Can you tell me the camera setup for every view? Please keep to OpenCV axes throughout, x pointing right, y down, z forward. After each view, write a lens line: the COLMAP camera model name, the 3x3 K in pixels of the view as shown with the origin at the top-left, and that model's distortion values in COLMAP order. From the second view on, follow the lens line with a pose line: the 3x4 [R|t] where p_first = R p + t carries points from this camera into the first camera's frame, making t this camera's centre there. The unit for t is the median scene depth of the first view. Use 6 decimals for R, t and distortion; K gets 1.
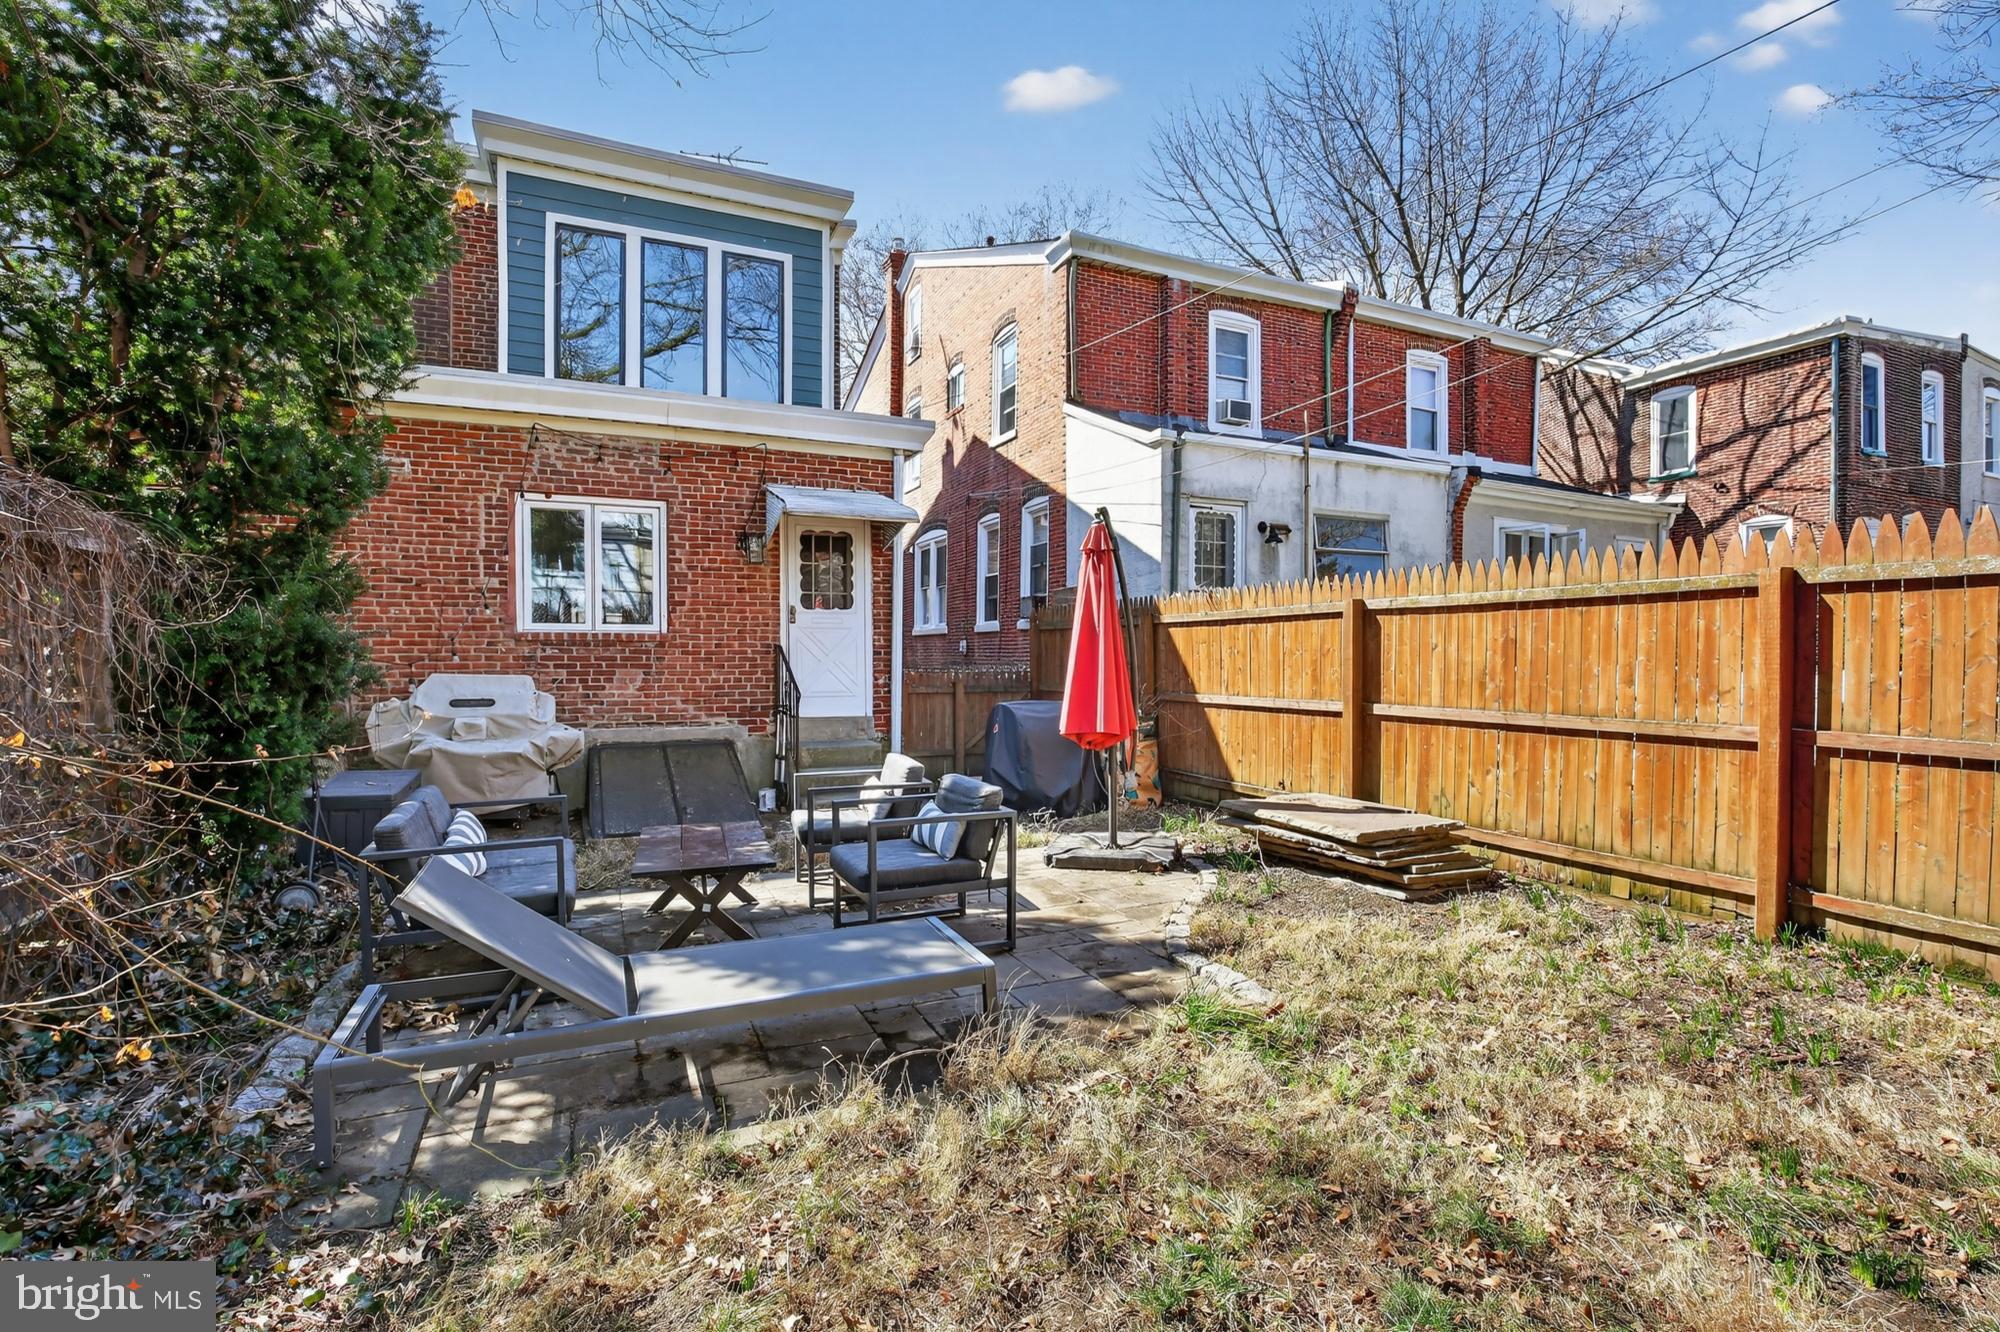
lens RADIAL K [[926.0, 0, 1005.5], [0, 926.0, 670.0], [0, 0, 1]] dist [-0.037205, 0.006214]
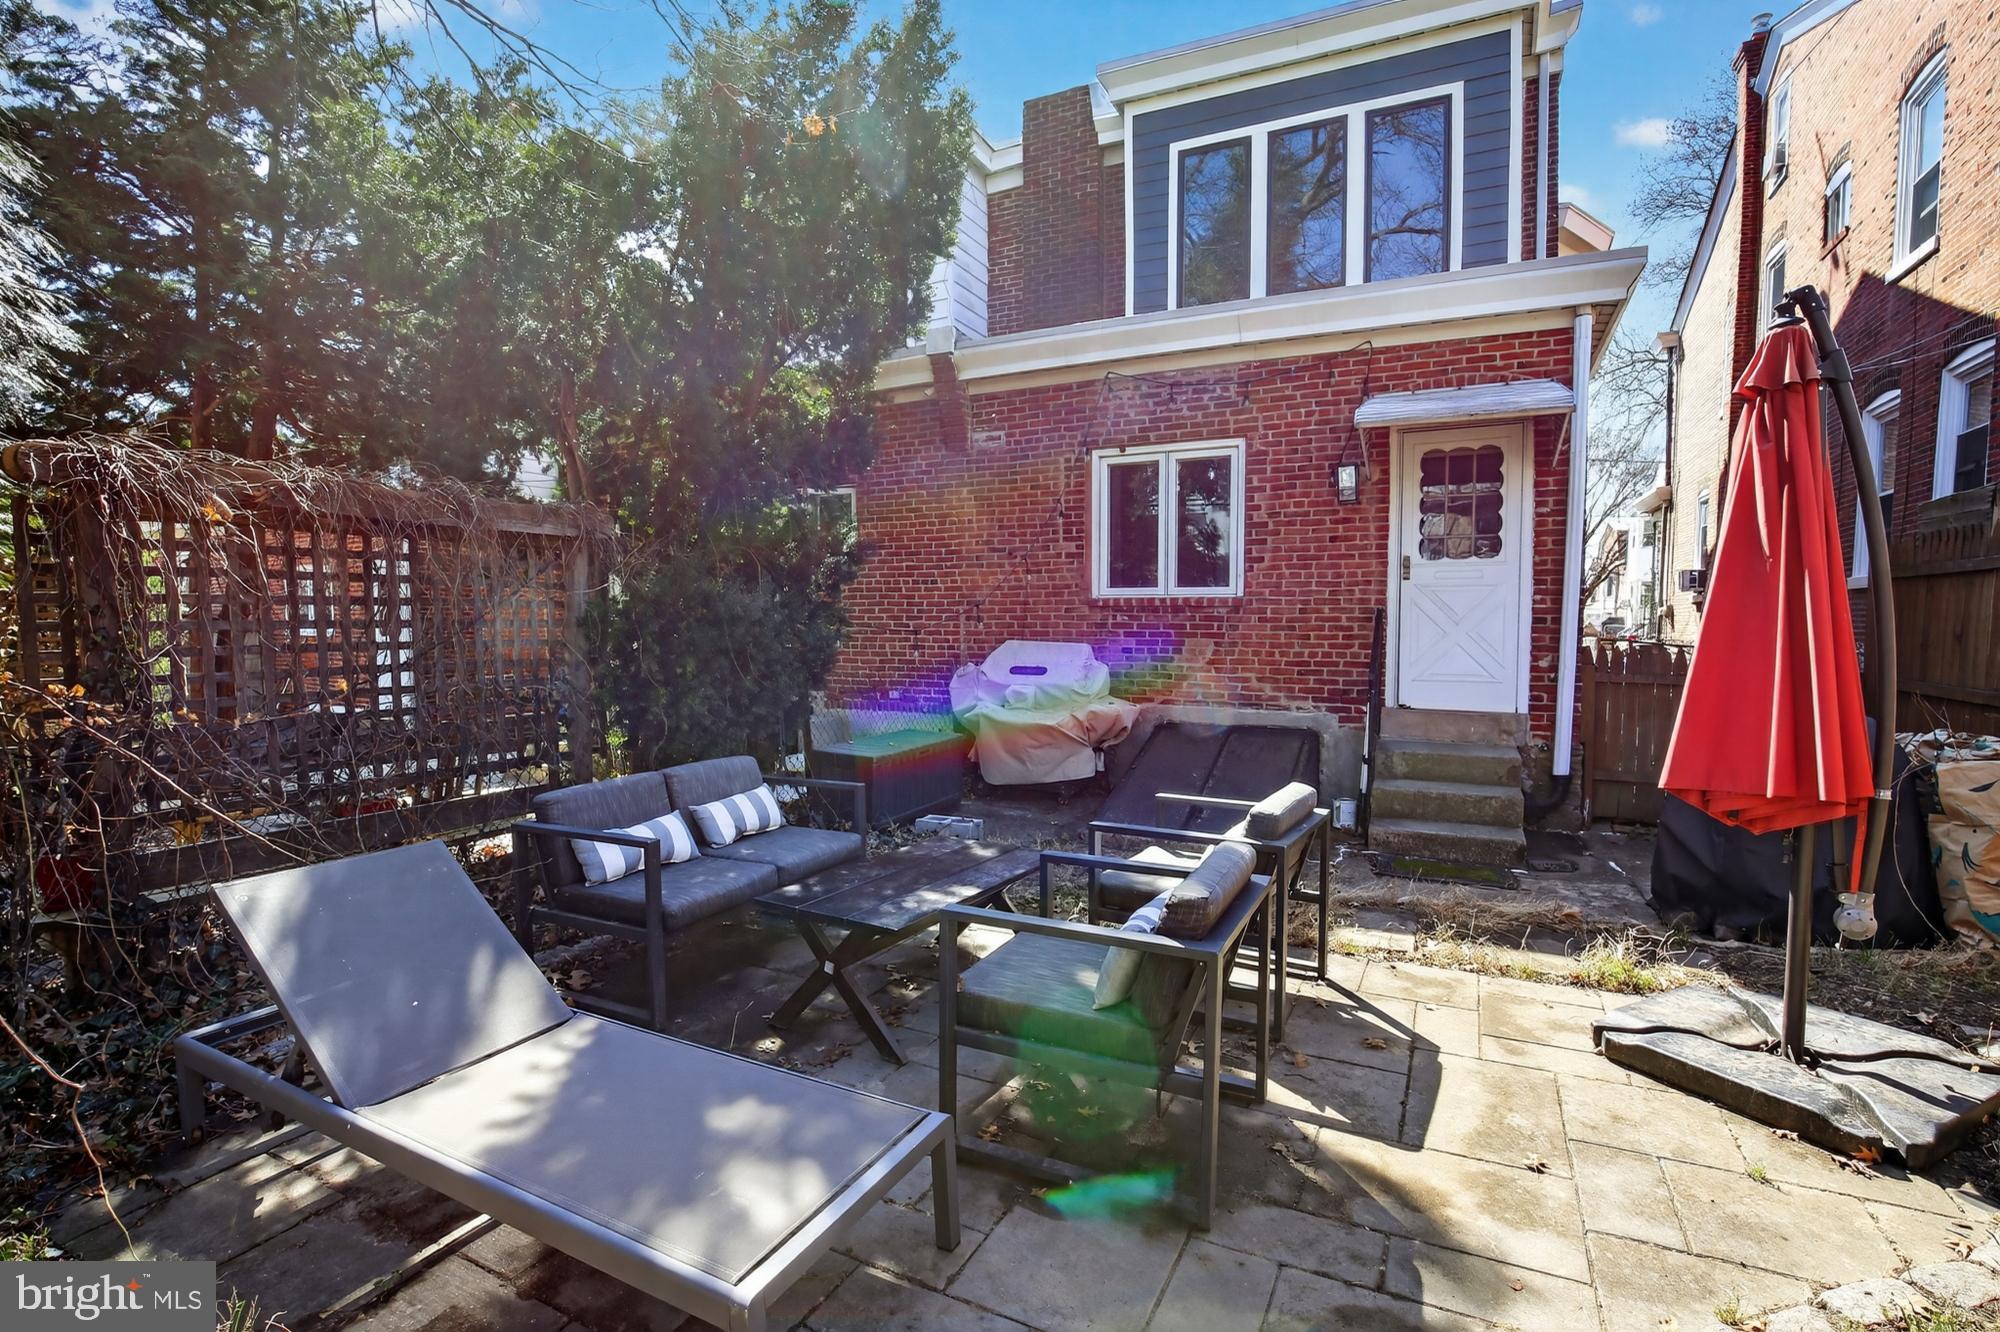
lens RADIAL K [[926.0, 0, 995.5], [0, 926.0, 668.4], [0, 0, 1]] dist [-0.037205, 0.006214]
pose [[0.623323, 0.039057, -0.780989, 0.147140], [-0.014835, 0.999163, 0.038128, -0.003316], [0.781824, -0.012180, 0.623380, 0.303206]]
